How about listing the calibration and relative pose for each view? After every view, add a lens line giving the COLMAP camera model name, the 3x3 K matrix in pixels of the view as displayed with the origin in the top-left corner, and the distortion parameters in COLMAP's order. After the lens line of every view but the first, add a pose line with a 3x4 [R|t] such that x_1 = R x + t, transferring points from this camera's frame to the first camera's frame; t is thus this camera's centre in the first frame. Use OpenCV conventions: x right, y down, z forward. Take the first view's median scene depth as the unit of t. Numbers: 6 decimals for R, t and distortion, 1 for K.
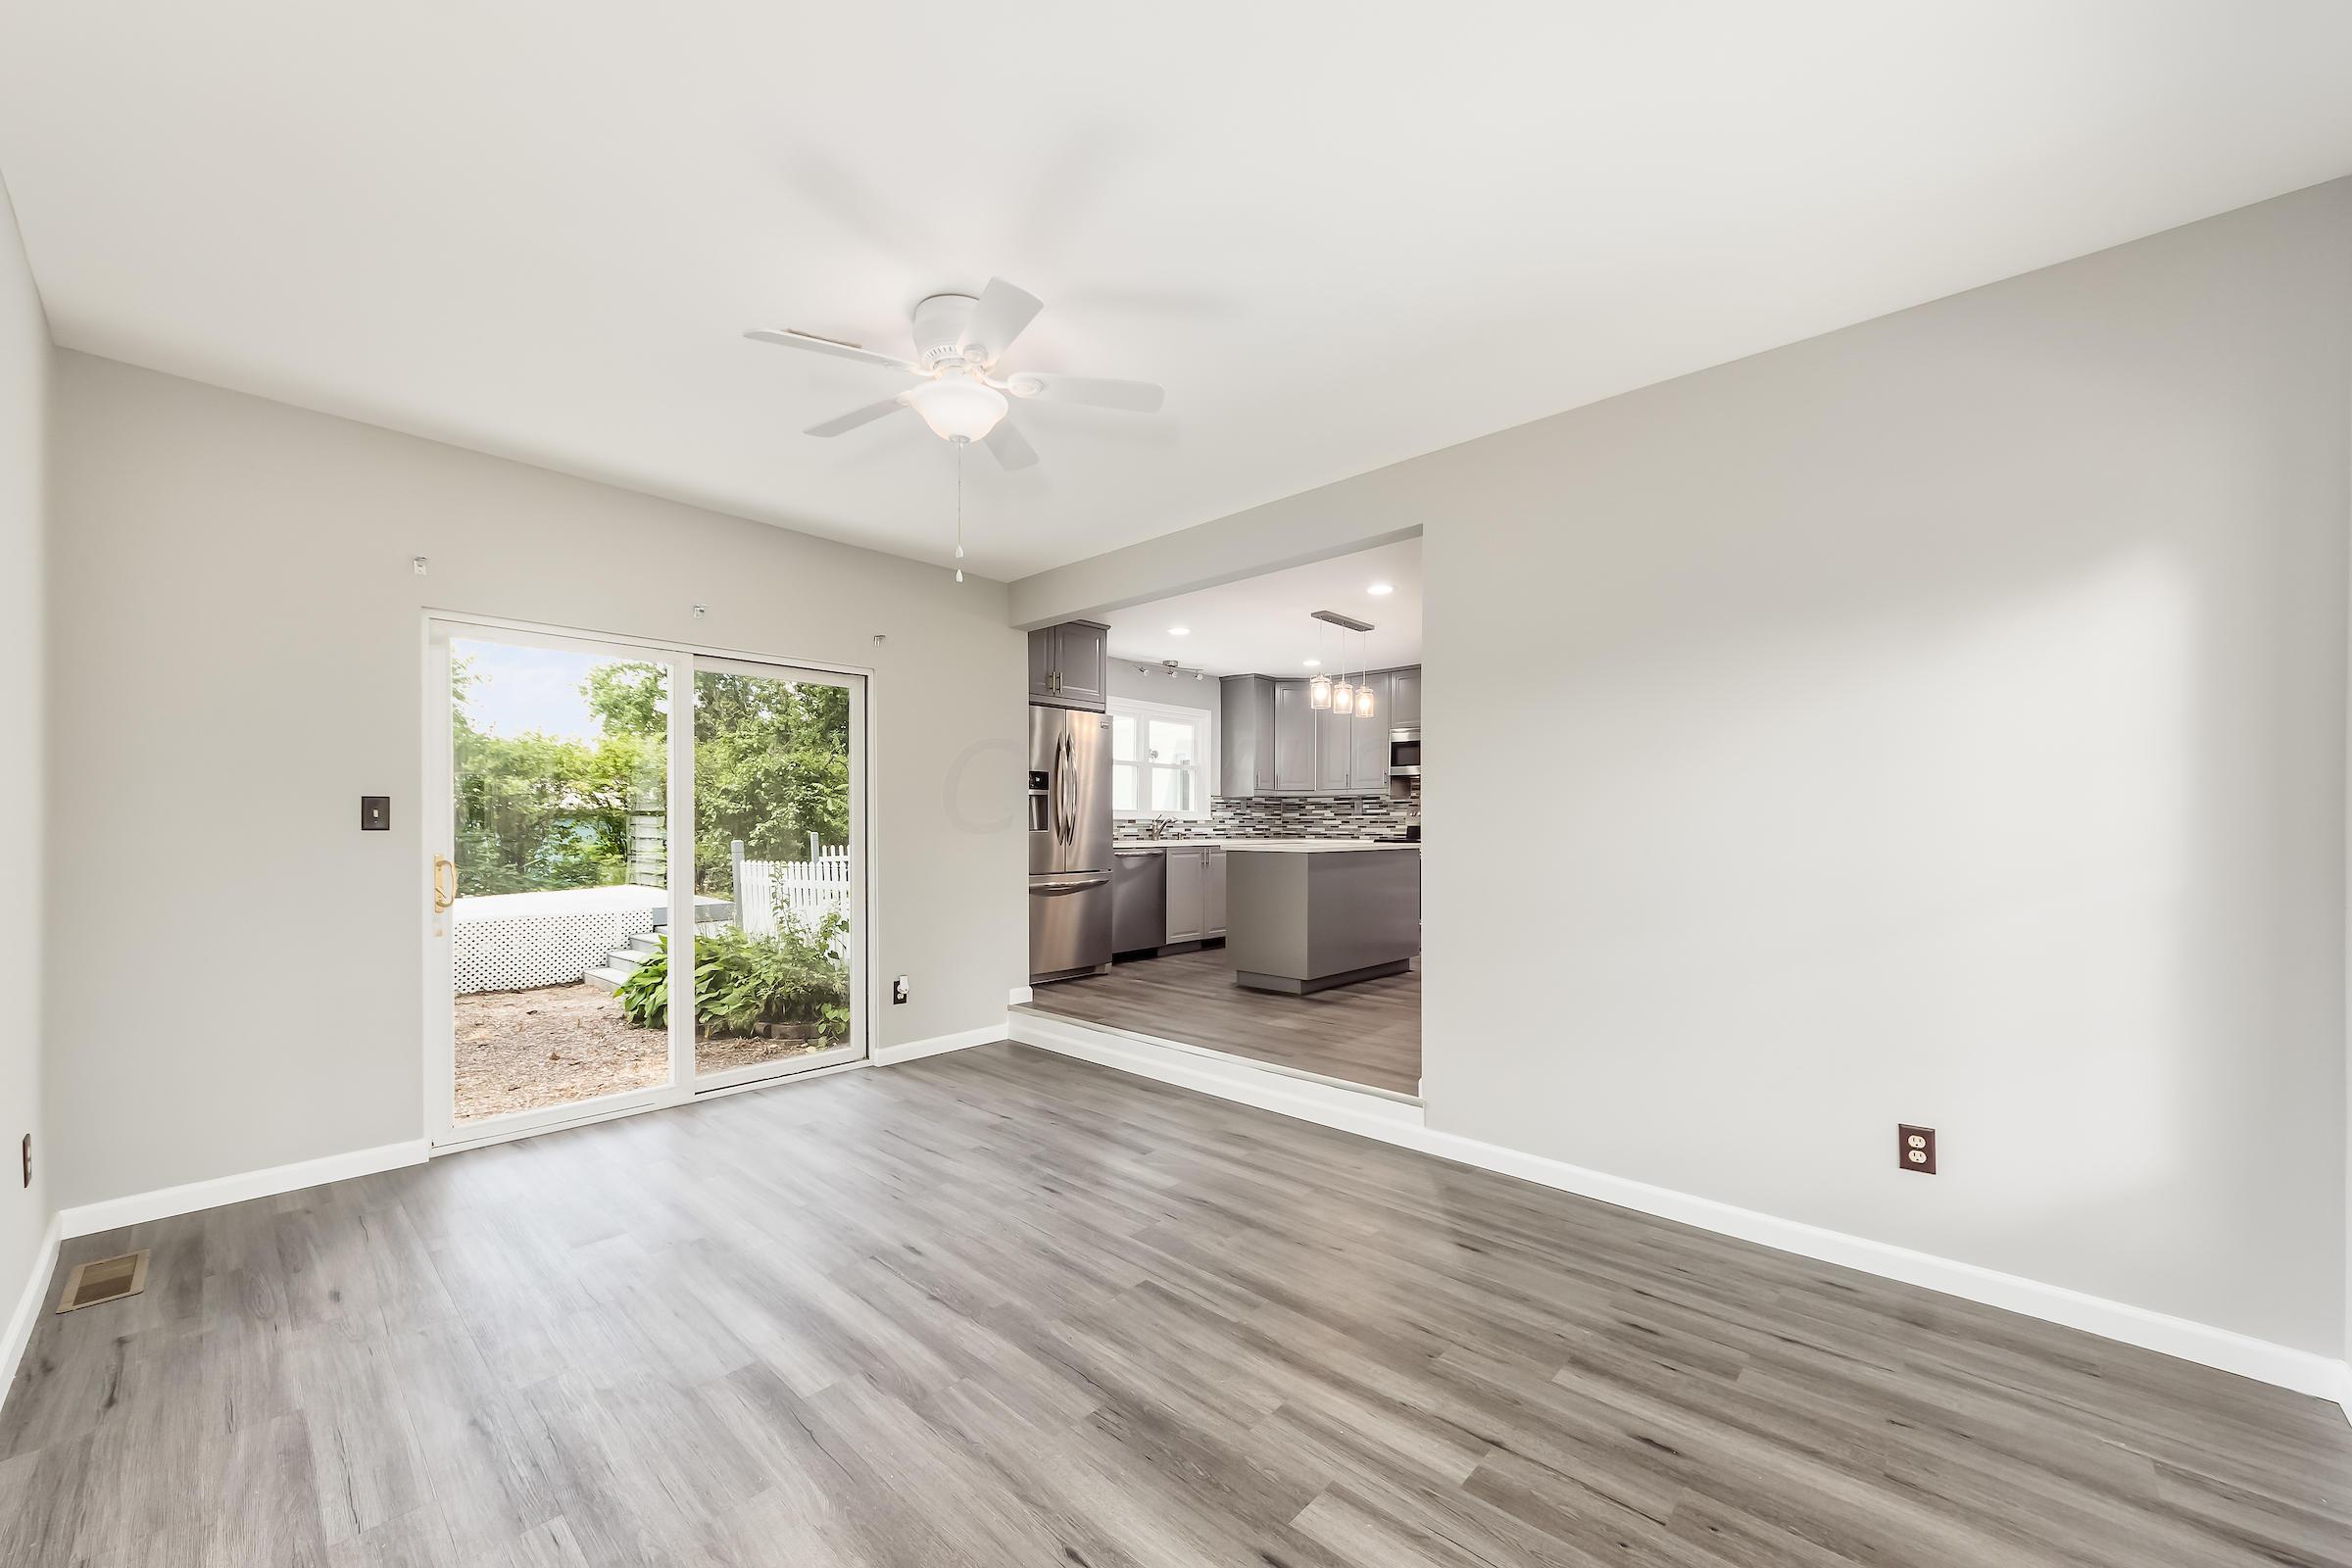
lens RADIAL K [[927.7, 0, 1178.6], [0, 927.7, 824.2], [0, 0, 1]] dist [-0.000649, -0.000134]
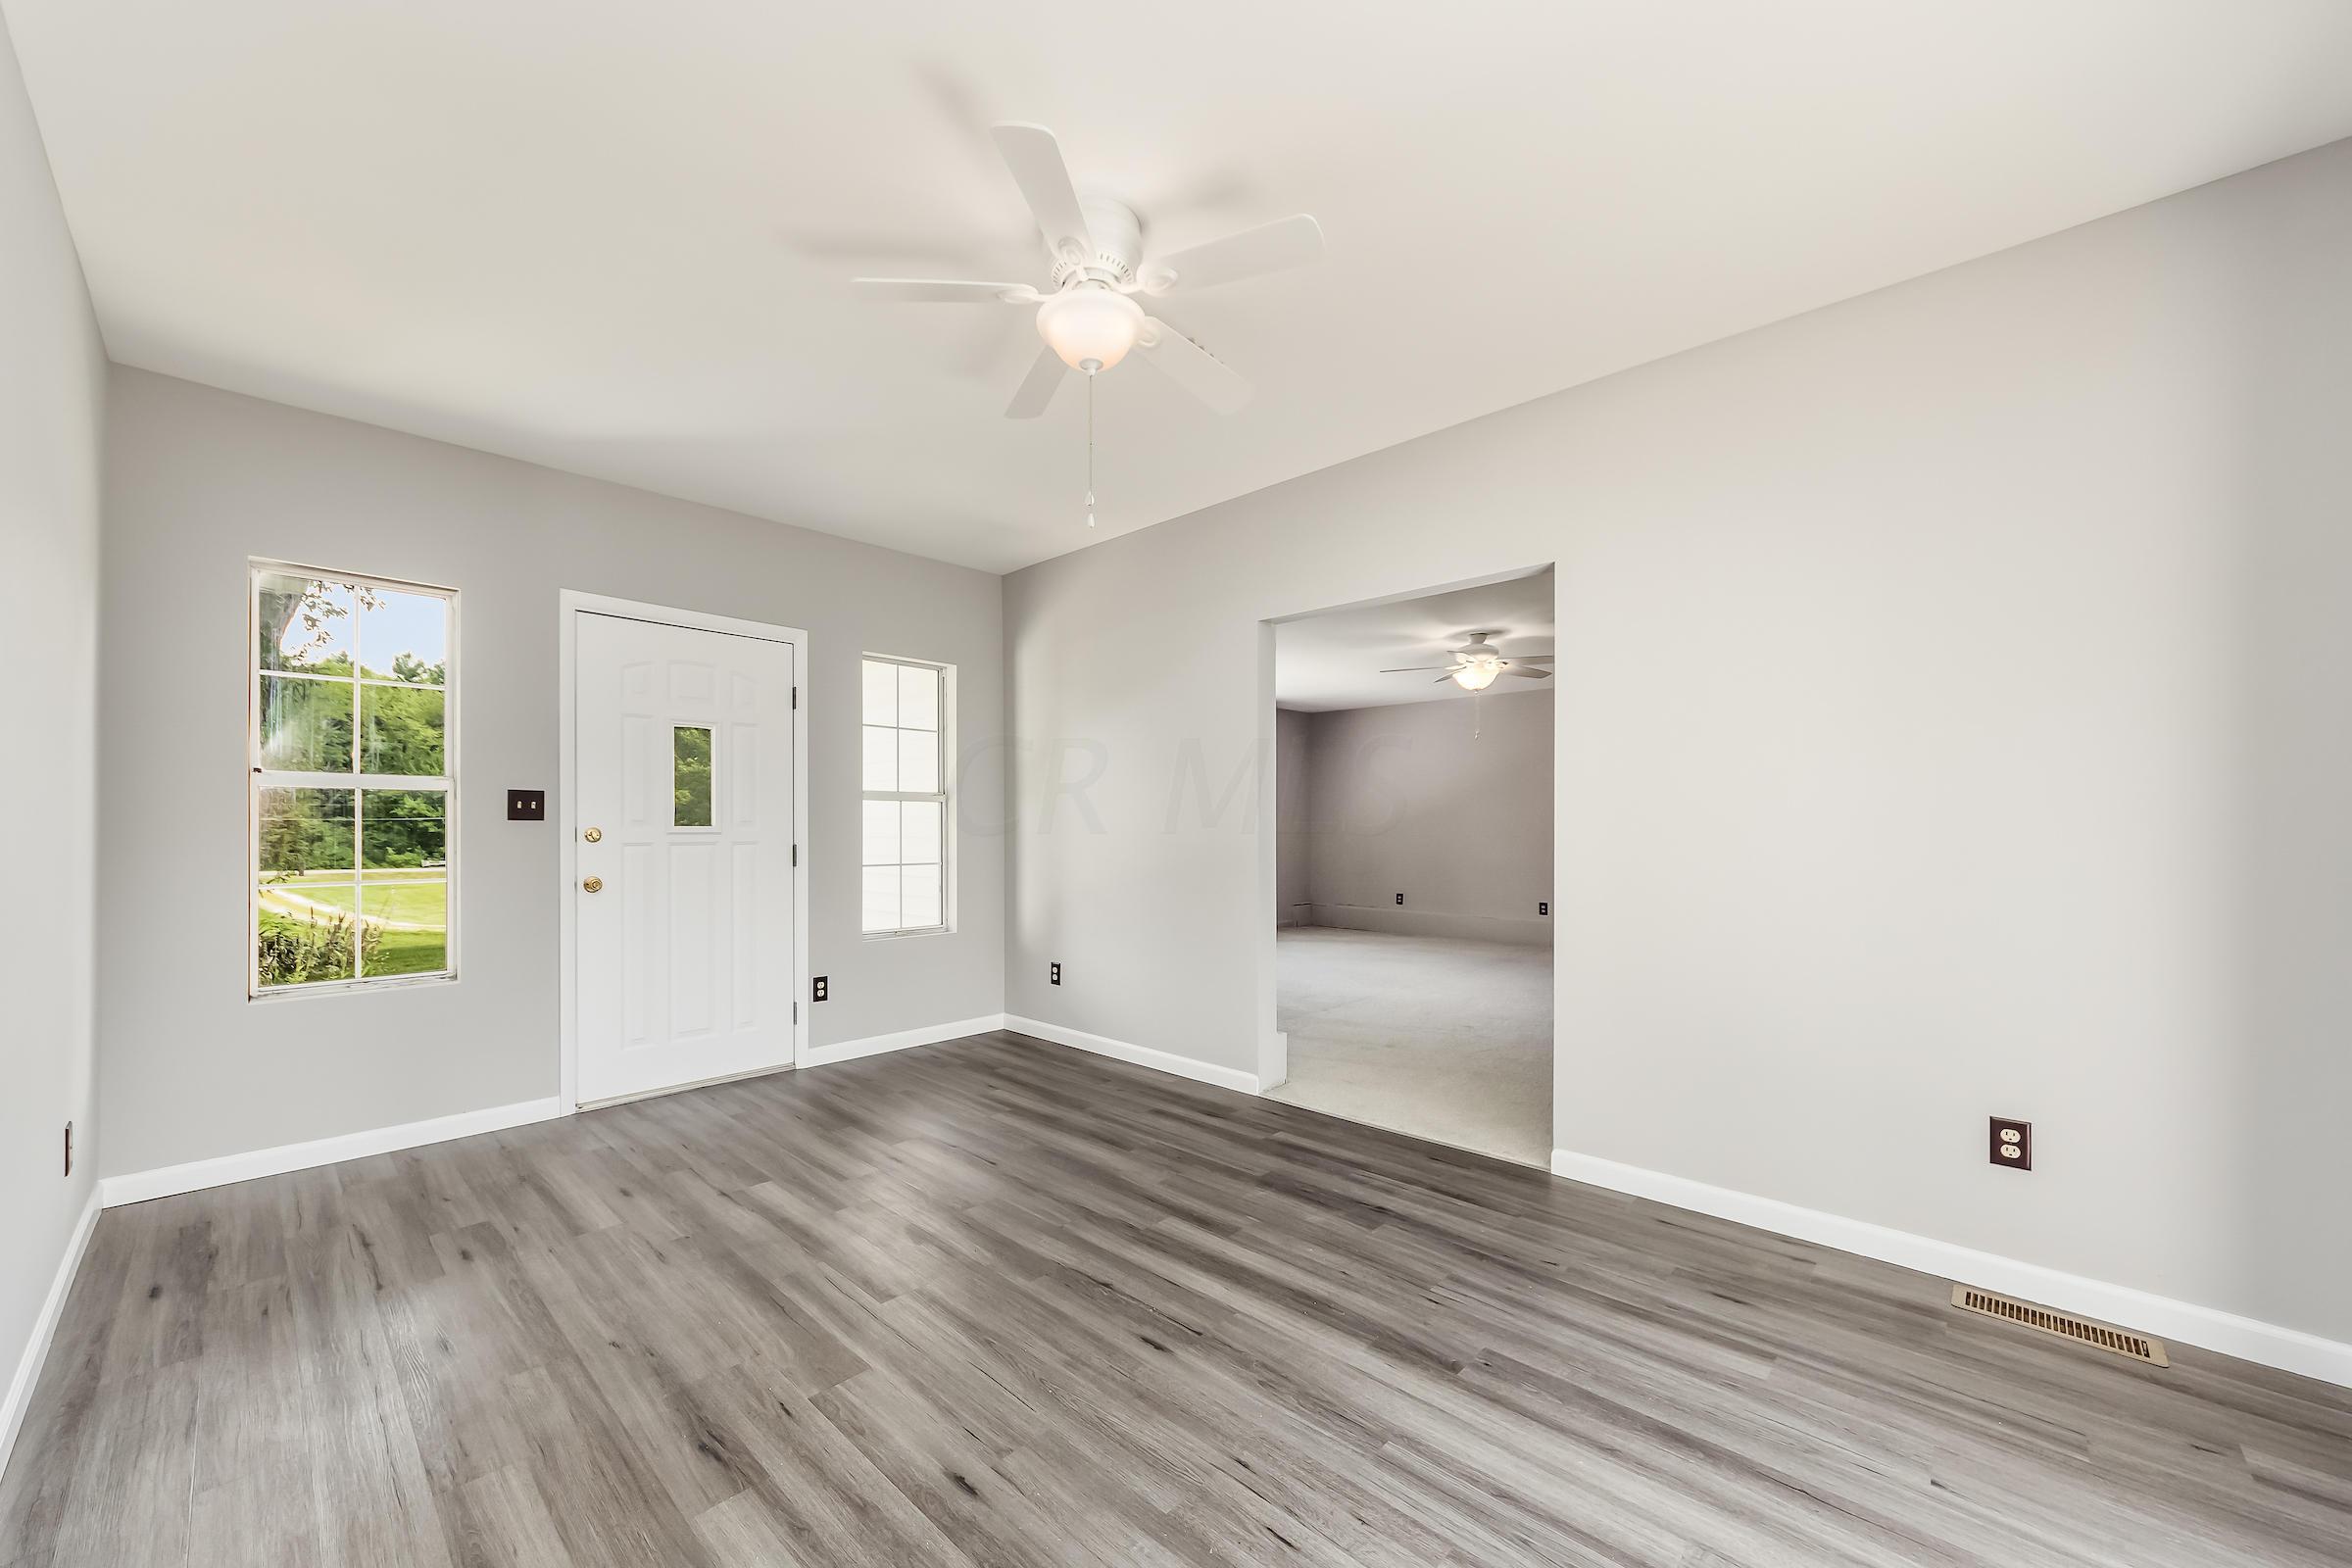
lens RADIAL K [[927.7, 0, 1178.6], [0, 927.7, 824.2], [0, 0, 1]] dist [-0.000649, -0.000134]
pose [[-0.999979, -0.002859, -0.005876, -0.333792], [-0.002855, 0.999996, -0.000757, 0.018772], [0.005878, -0.000740, -0.999982, 1.987919]]
